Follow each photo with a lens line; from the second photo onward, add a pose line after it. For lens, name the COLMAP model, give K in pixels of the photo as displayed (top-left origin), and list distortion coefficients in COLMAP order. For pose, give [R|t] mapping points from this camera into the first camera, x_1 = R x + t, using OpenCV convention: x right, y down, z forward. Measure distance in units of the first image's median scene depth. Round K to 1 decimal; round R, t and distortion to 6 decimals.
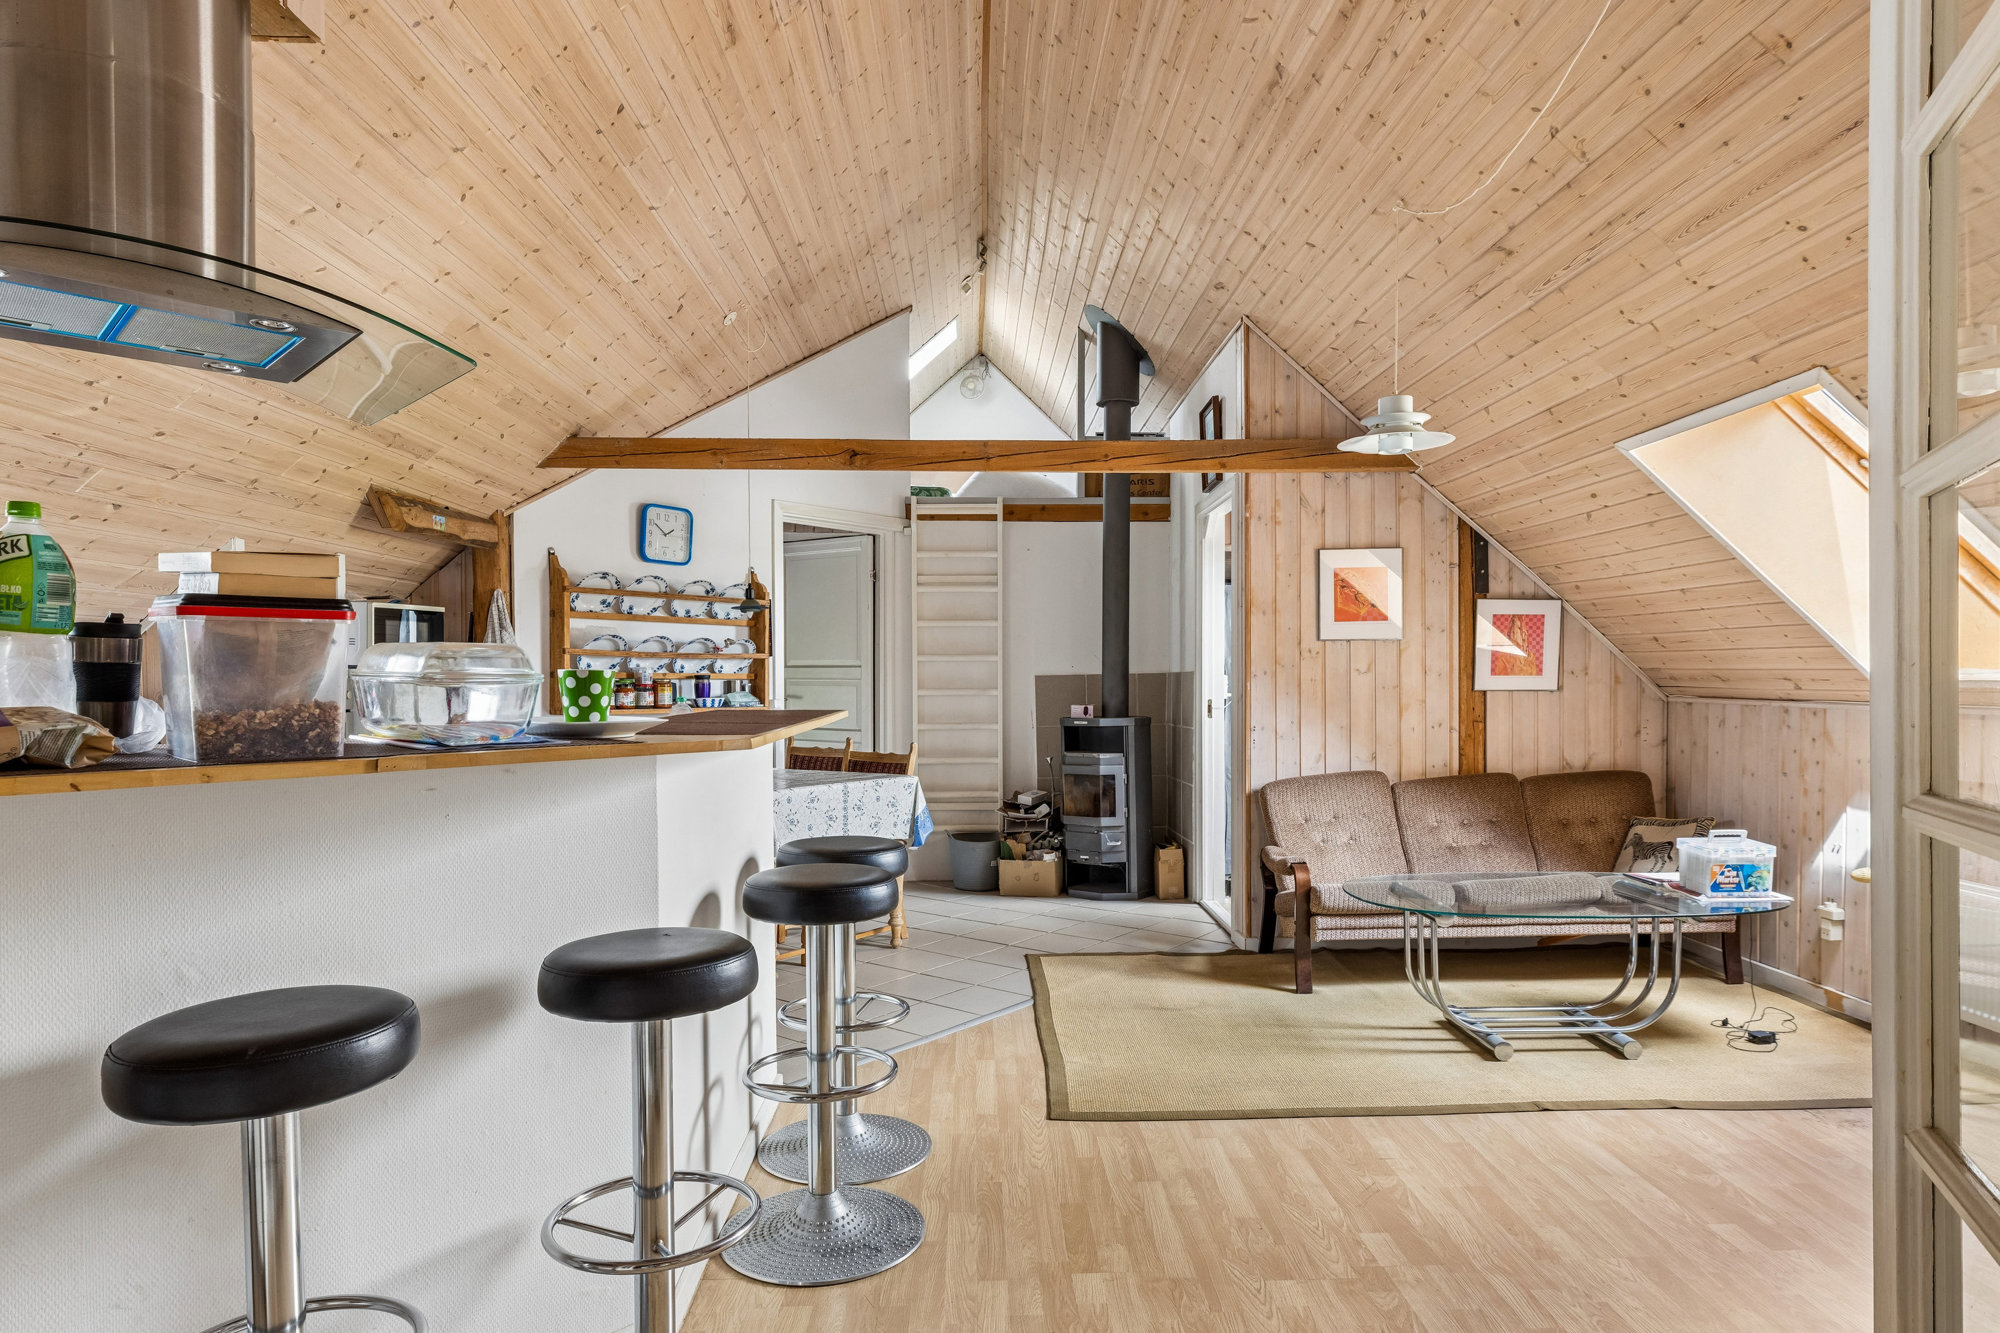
lens RADIAL K [[1165.5, 0, 1001.2], [0, 1165.5, 673.0], [0, 0, 1]] dist [-0.005218, -0.000556]
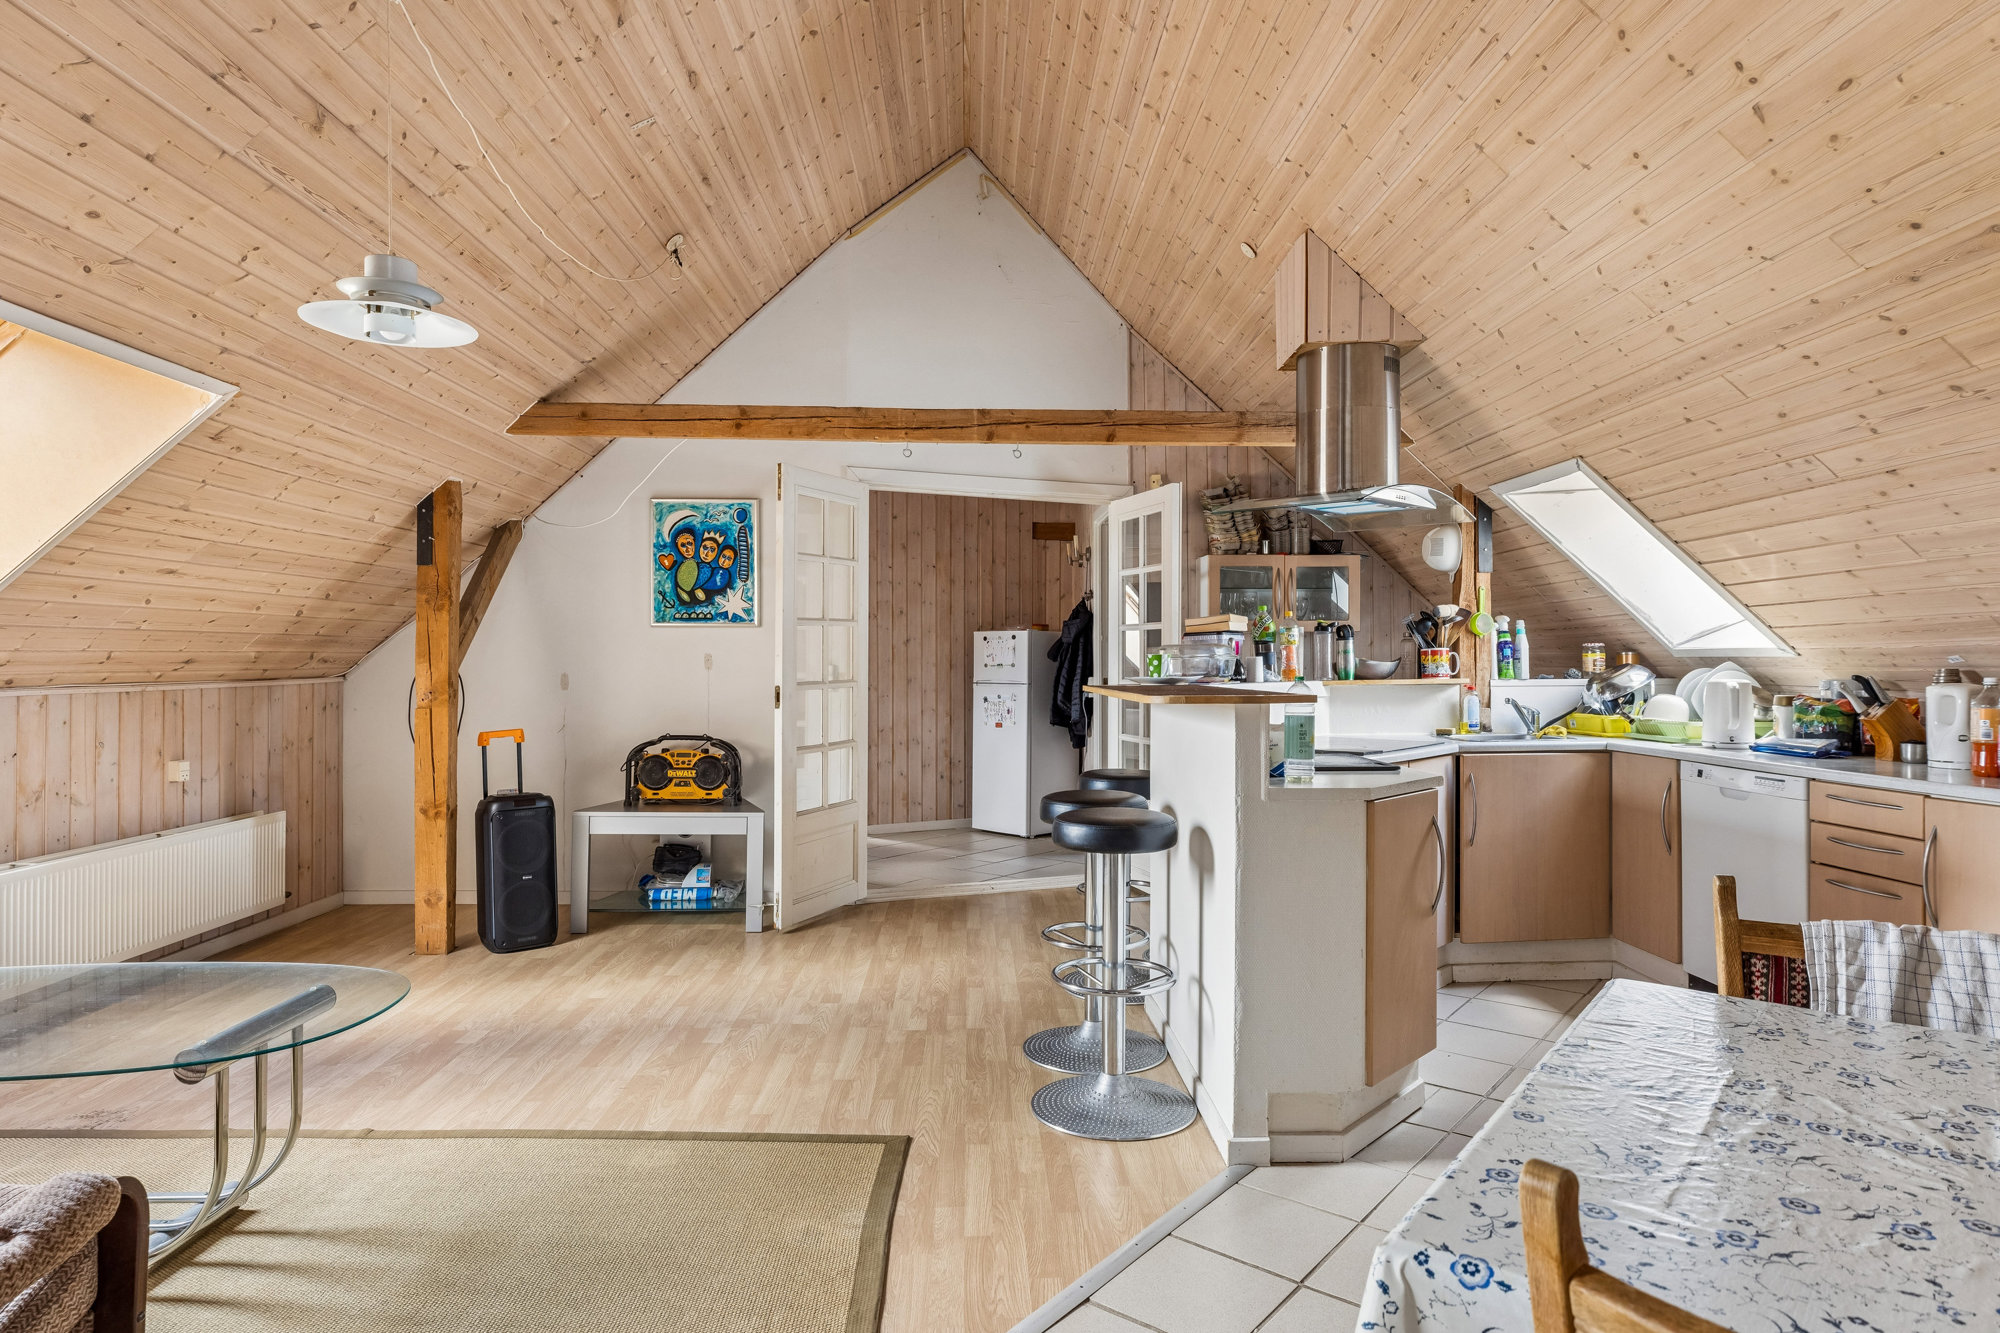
lens RADIAL K [[1165.5, 0, 998.5], [0, 1165.5, 663.9], [0, 0, 1]] dist [-0.005218, -0.000556]
pose [[-0.999985, 0.005557, -0.000067, -0.031049], [0.005558, 0.999984, -0.000419, 0.010366], [0.000064, -0.000420, -1.000000, 1.941107]]
